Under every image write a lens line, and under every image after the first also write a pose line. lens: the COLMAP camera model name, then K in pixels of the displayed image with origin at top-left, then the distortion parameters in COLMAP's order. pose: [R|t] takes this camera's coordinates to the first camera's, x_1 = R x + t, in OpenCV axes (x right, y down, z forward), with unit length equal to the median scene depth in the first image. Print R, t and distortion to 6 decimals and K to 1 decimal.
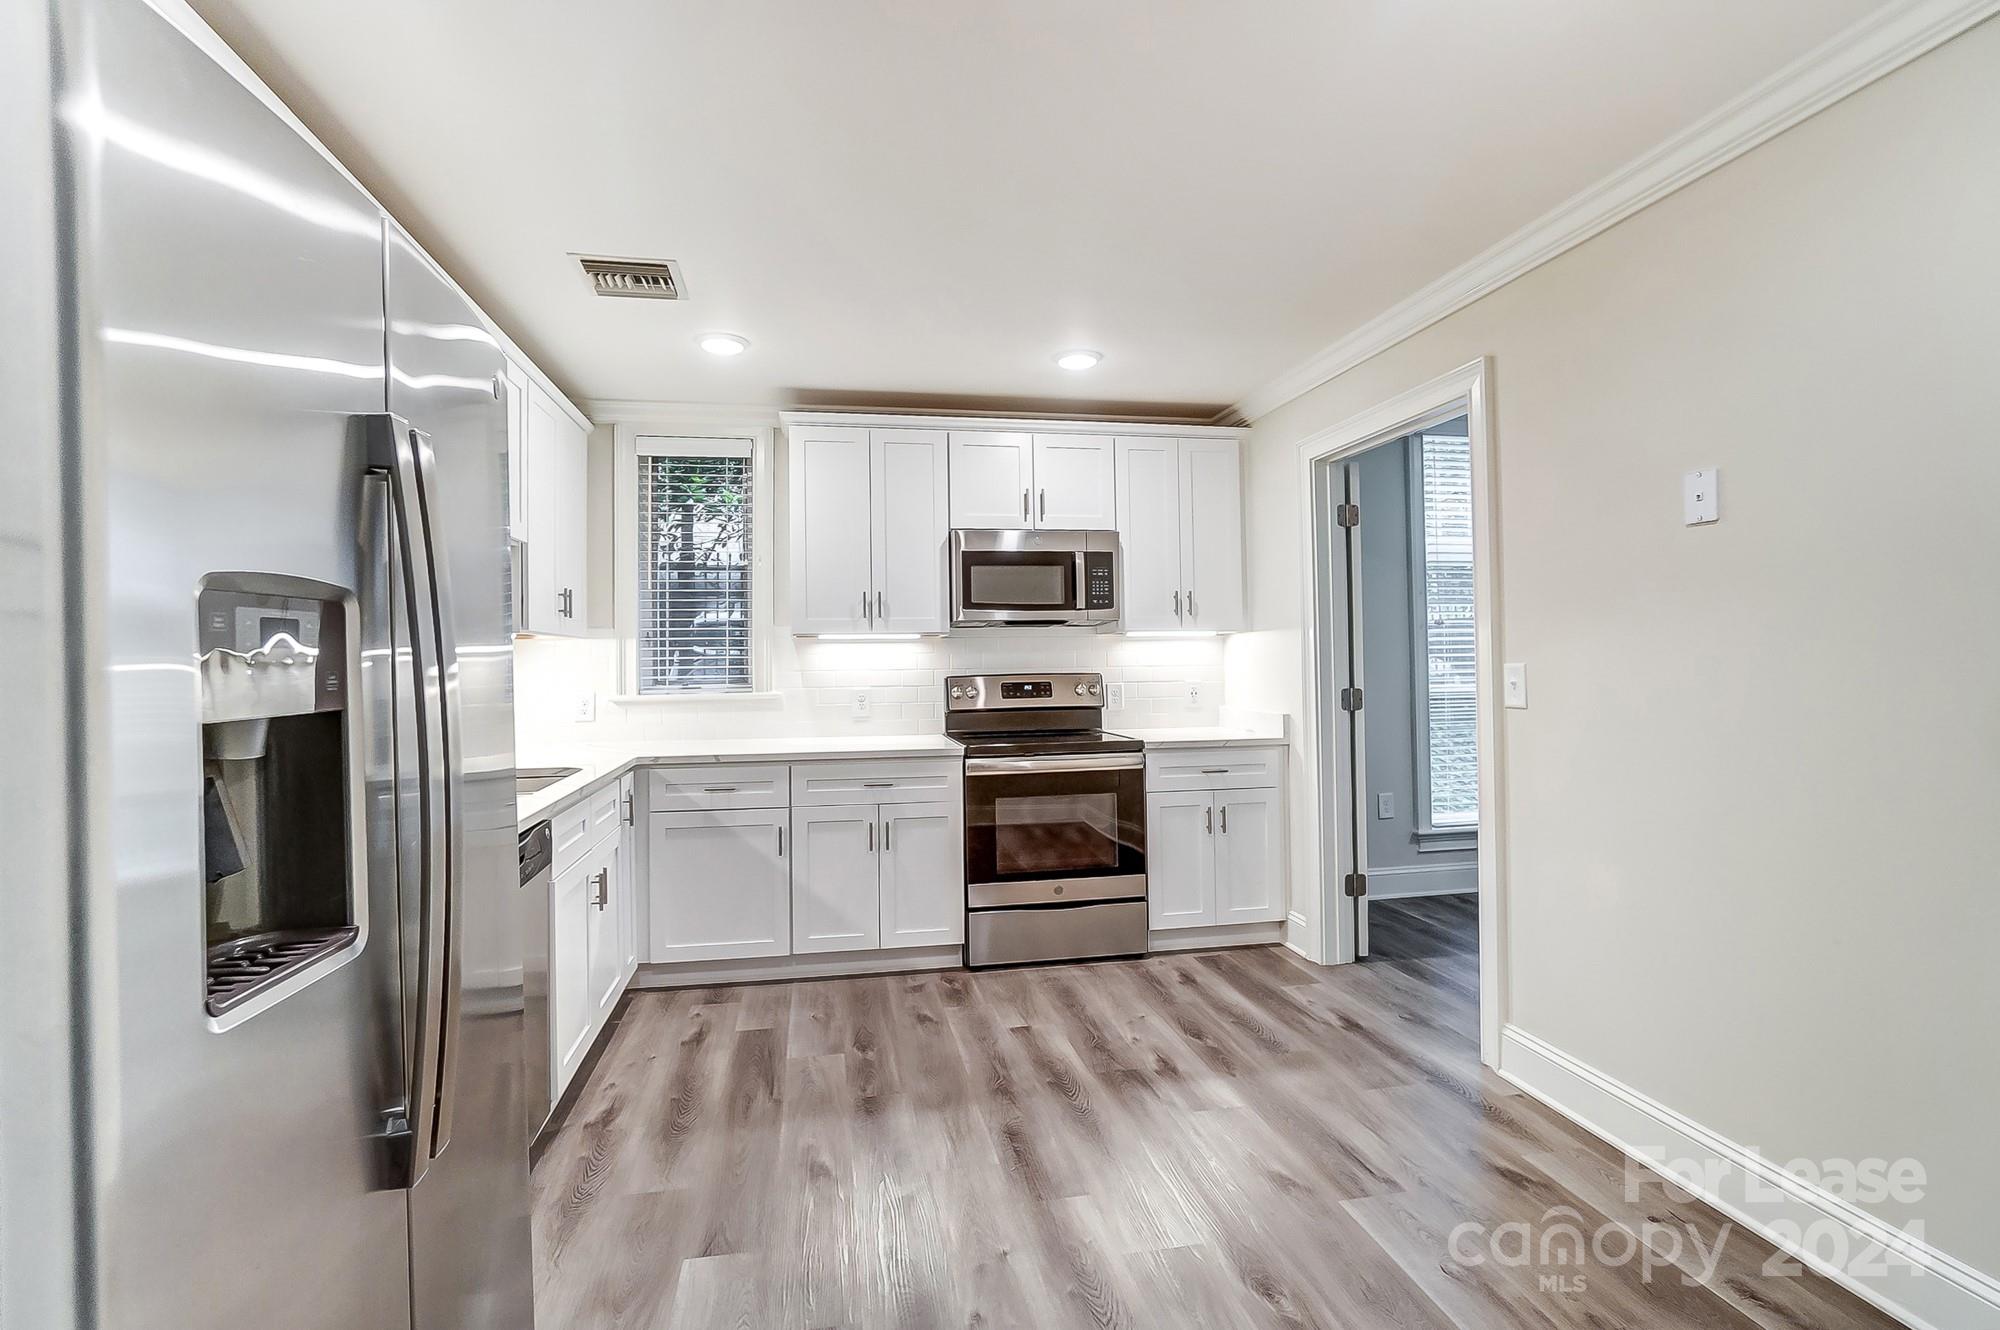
lens RADIAL K [[889.9, 0, 977.6], [0, 889.9, 656.0], [0, 0, 1]] dist [-0.031363, 0.014984]
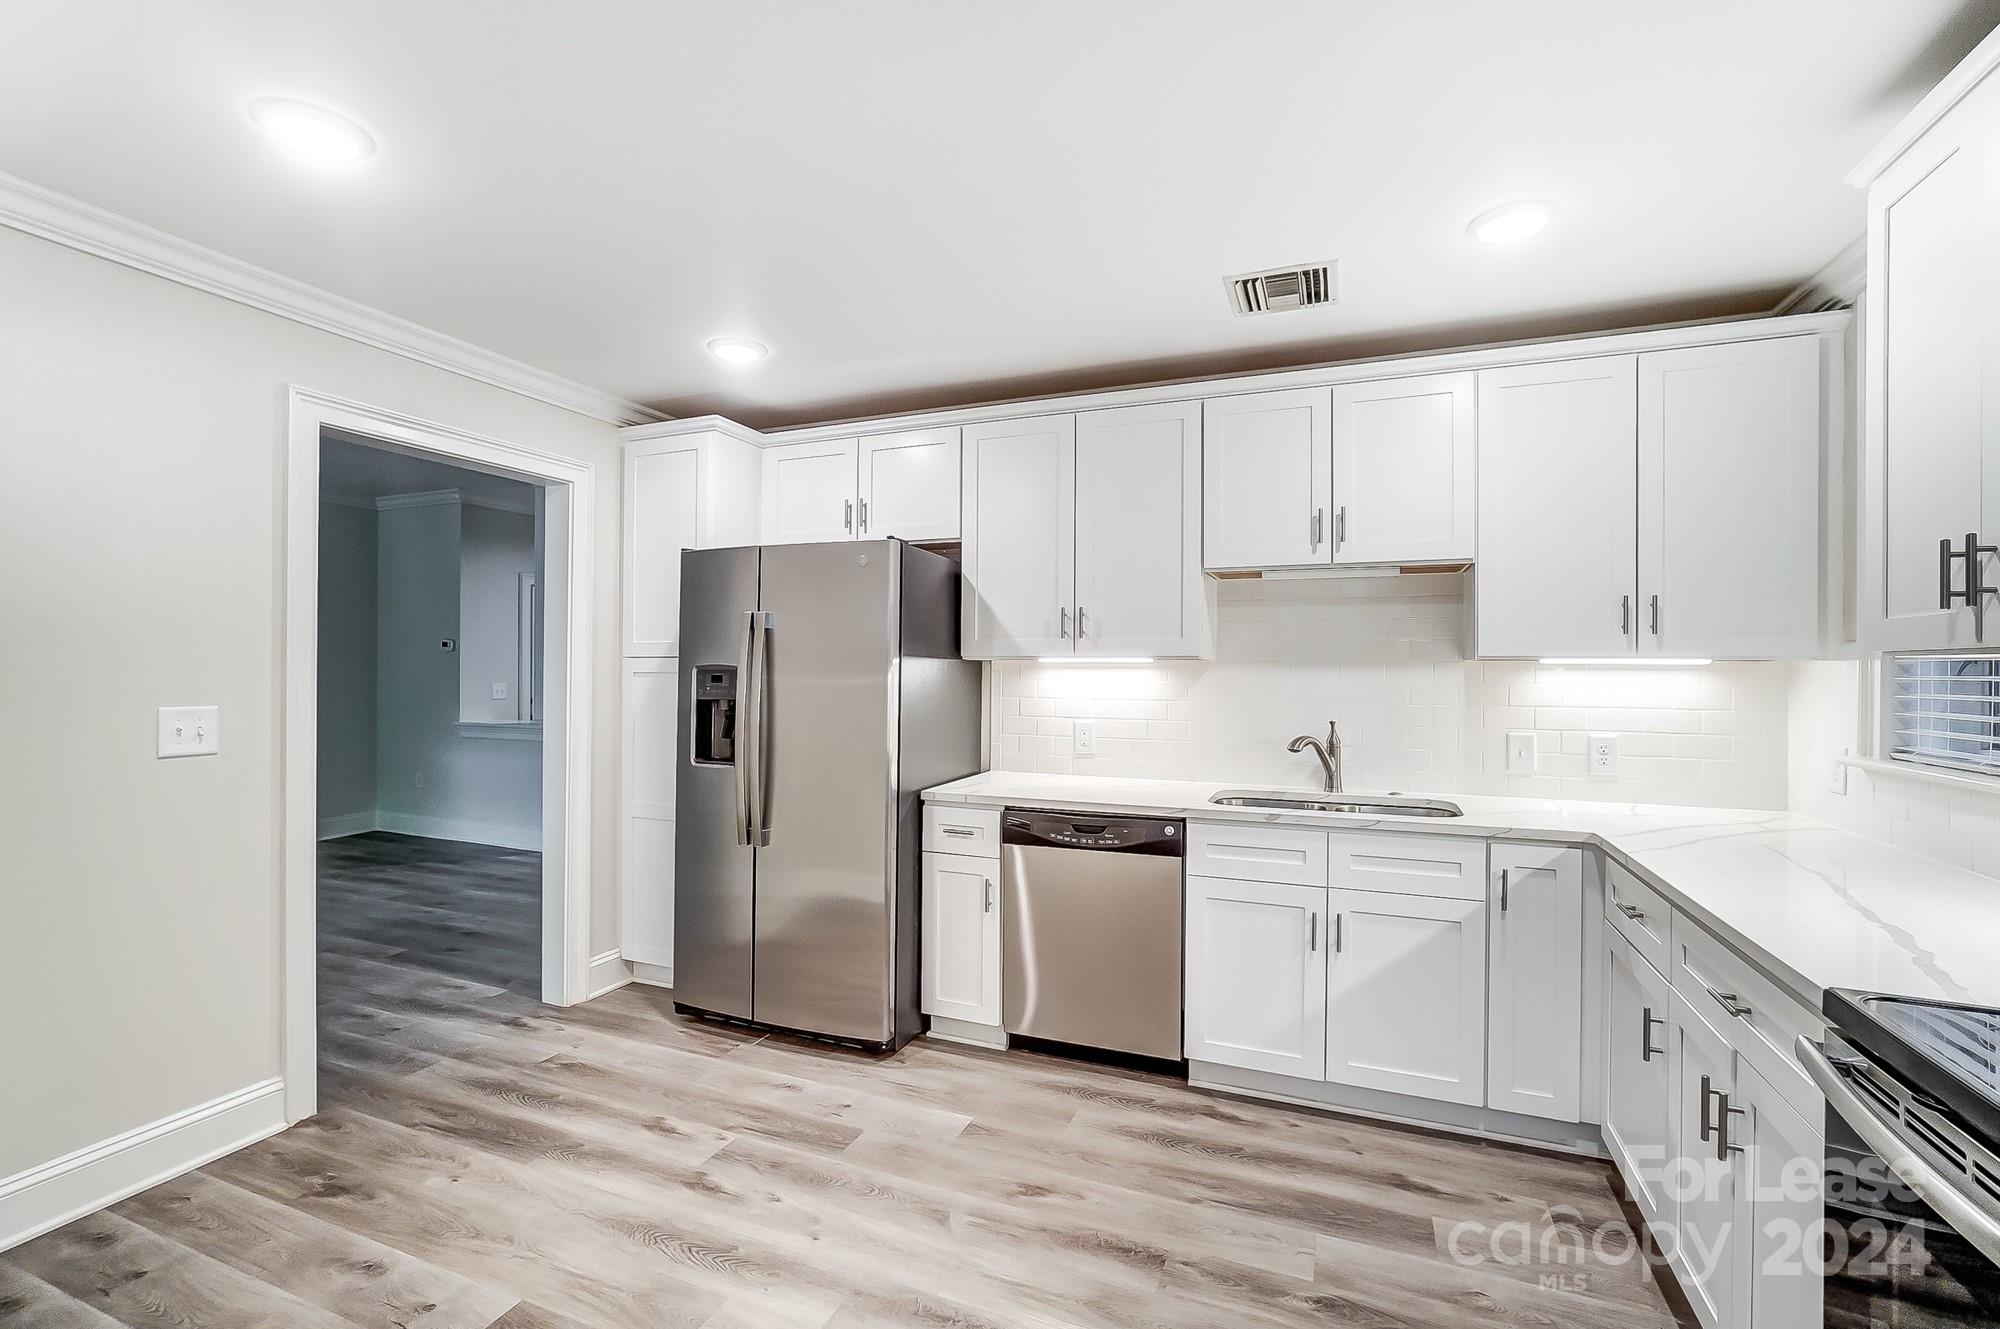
lens RADIAL K [[892.0, 0, 997.2], [0, 892.0, 671.3], [0, 0, 1]] dist [-0.031780, 0.013779]
pose [[-0.518775, 0.019178, -0.854696, 0.430433], [0.006519, 0.999808, 0.018478, -0.029134], [0.854886, 0.004014, -0.518800, 0.894576]]
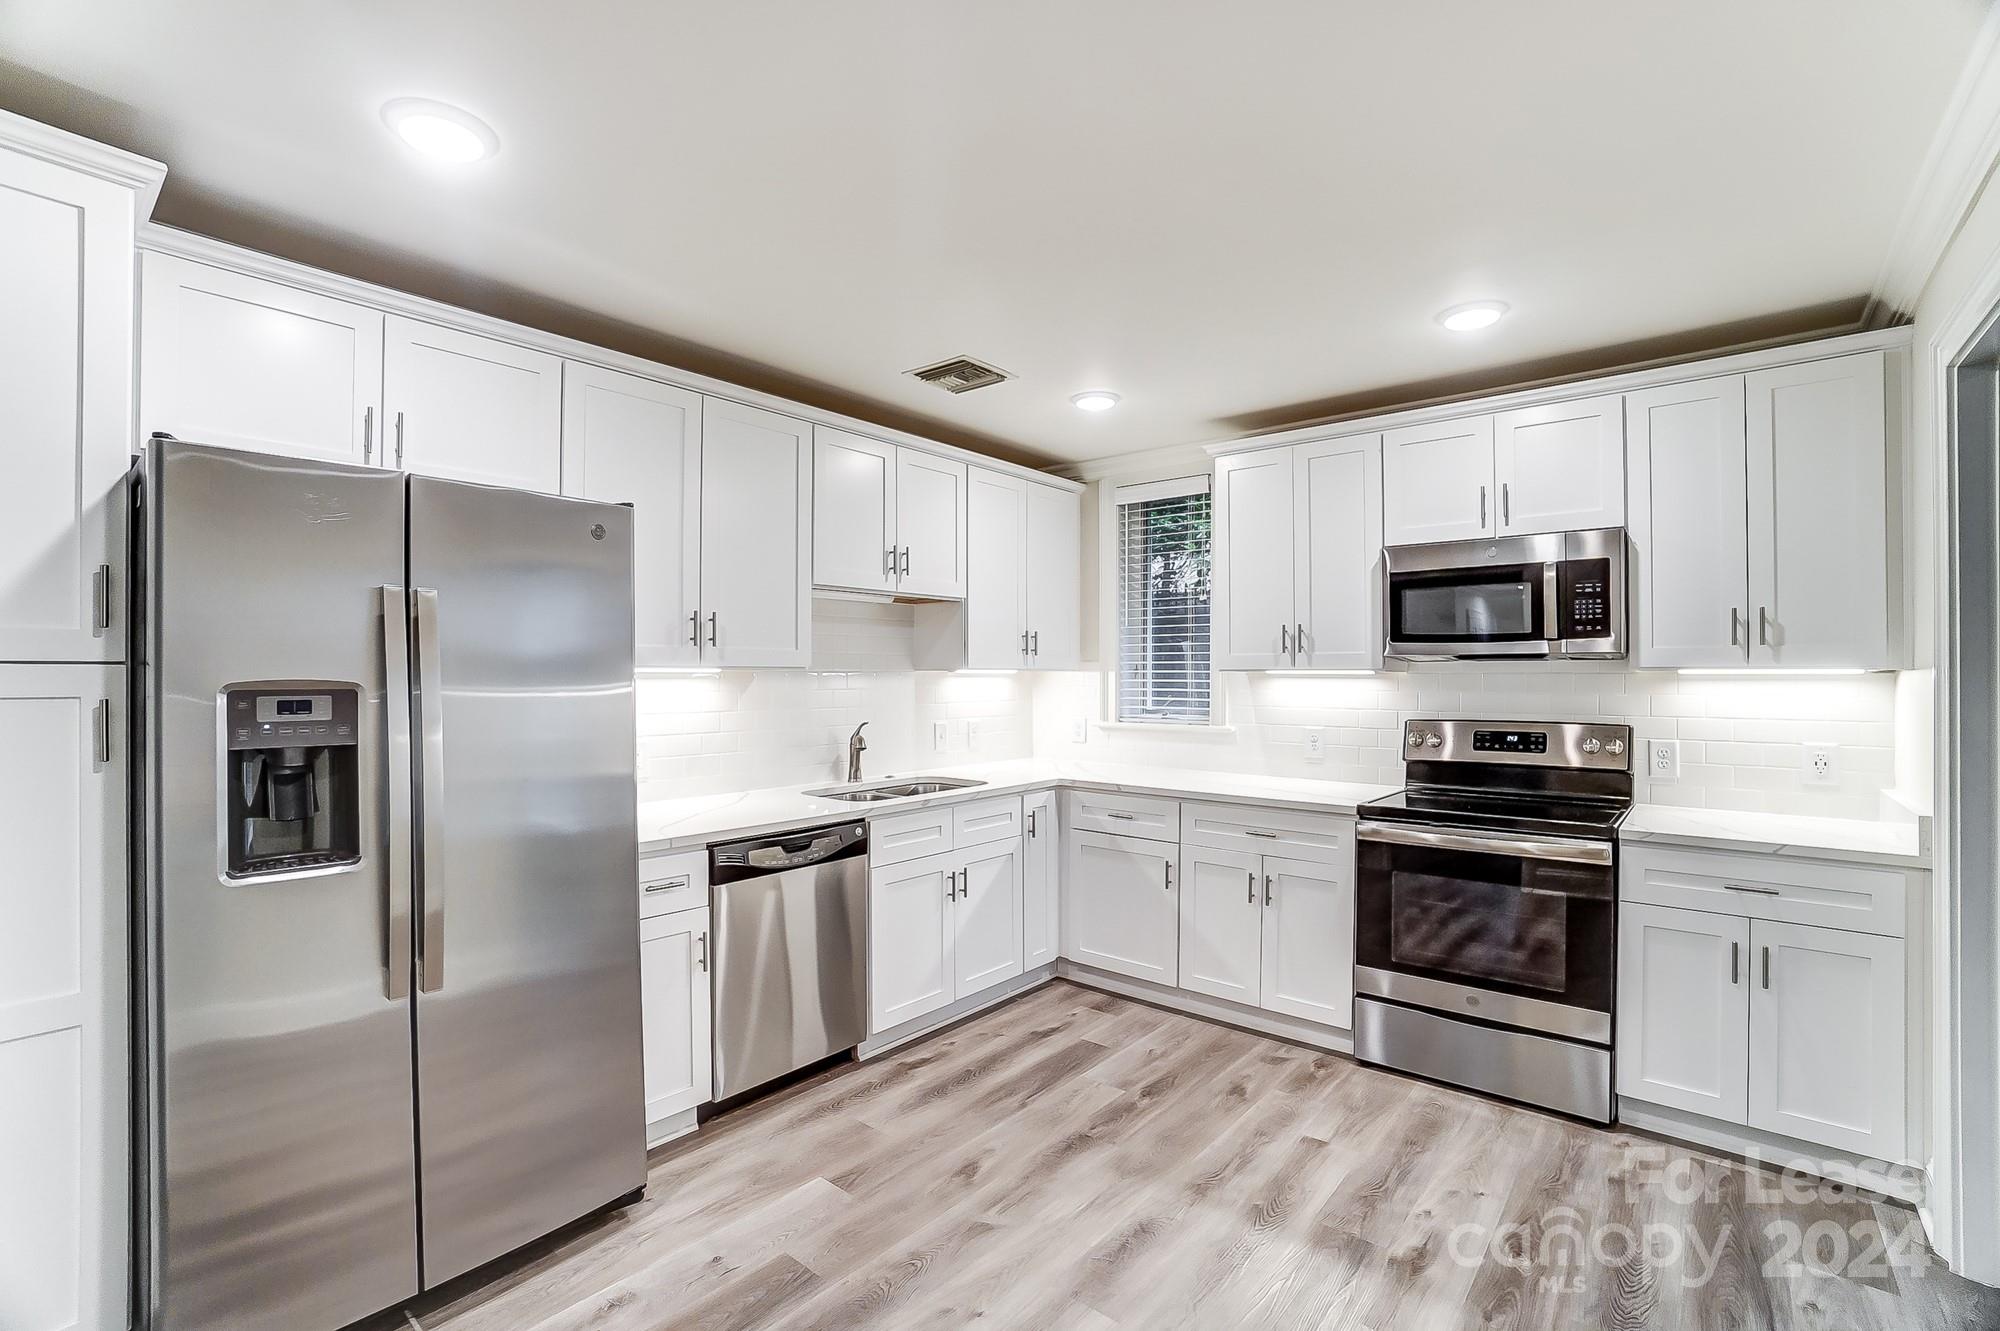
lens RADIAL K [[863.8, 0, 998.2], [0, 863.8, 691.5], [0, 0, 1]] dist [-0.075328, 0.027798]
pose [[0.649403, 0.028351, -0.759916, 0.377667], [-0.006574, 0.999477, 0.031671, -0.030433], [0.760416, -0.015571, 0.649249, 0.206258]]
